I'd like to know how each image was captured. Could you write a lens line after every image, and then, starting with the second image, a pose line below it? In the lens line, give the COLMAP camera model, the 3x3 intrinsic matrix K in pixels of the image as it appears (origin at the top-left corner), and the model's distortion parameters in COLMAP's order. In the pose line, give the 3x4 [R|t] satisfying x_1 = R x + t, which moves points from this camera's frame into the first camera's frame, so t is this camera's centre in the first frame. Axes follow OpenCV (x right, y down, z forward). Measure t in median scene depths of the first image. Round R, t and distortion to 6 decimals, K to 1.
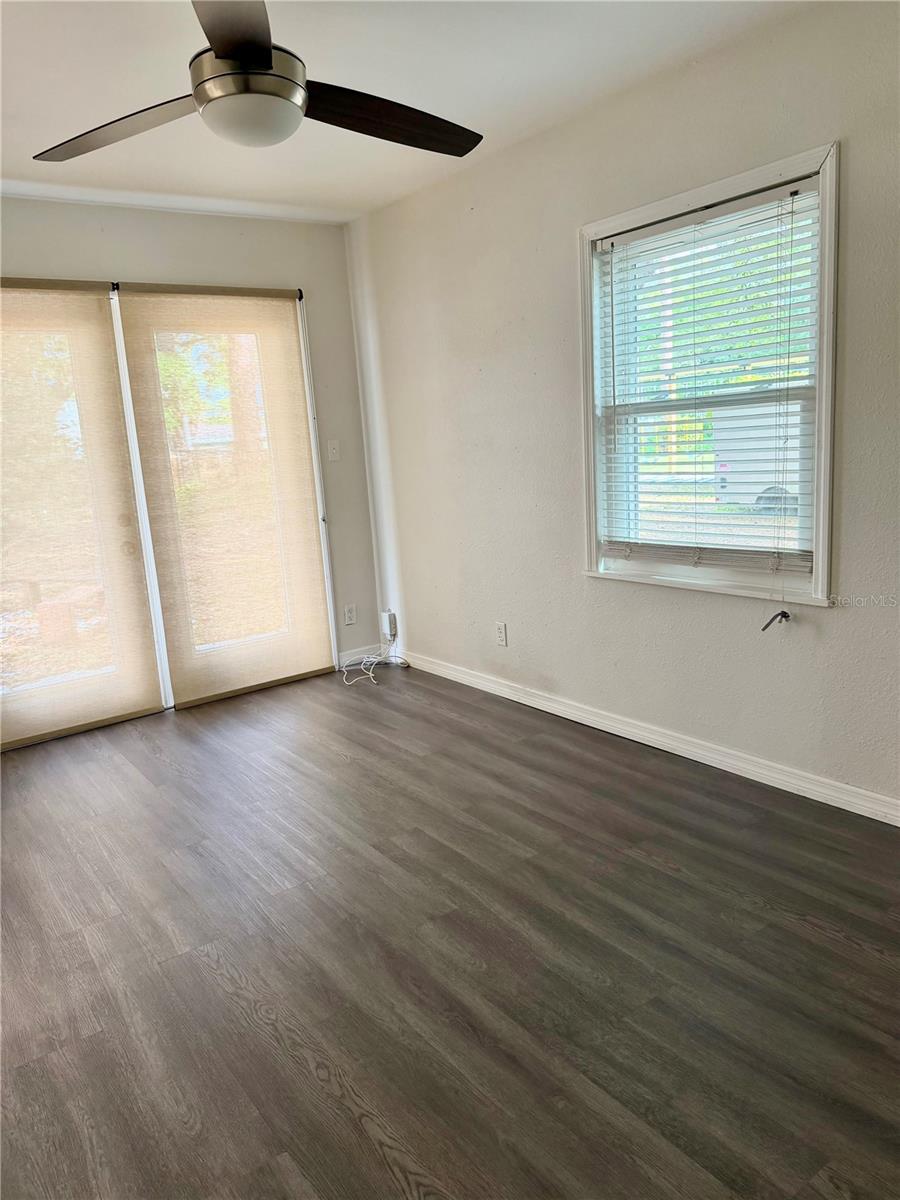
lens RADIAL K [[849.8, 0, 439.8], [0, 849.8, 603.4], [0, 0, 1]] dist [0.072383, -0.107113]
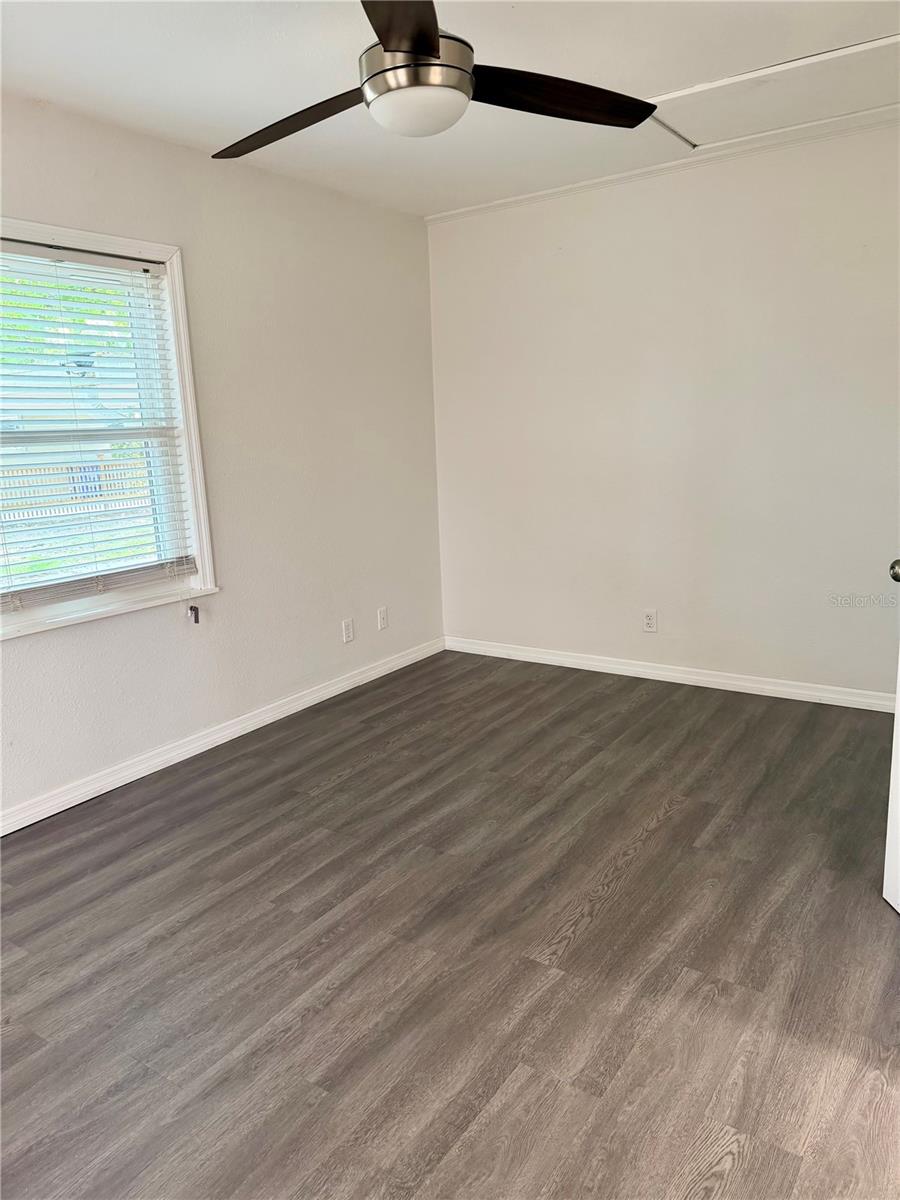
lens RADIAL K [[836.3, 0, 450.0], [0, 836.3, 600.0], [0, 0, 1]] dist [0.215859, -0.396634]
pose [[-0.337306, -0.116057, 0.934214, -0.928291], [0.244307, 0.947580, 0.205926, -0.170813], [-0.909142, 0.297695, -0.291271, 1.077136]]
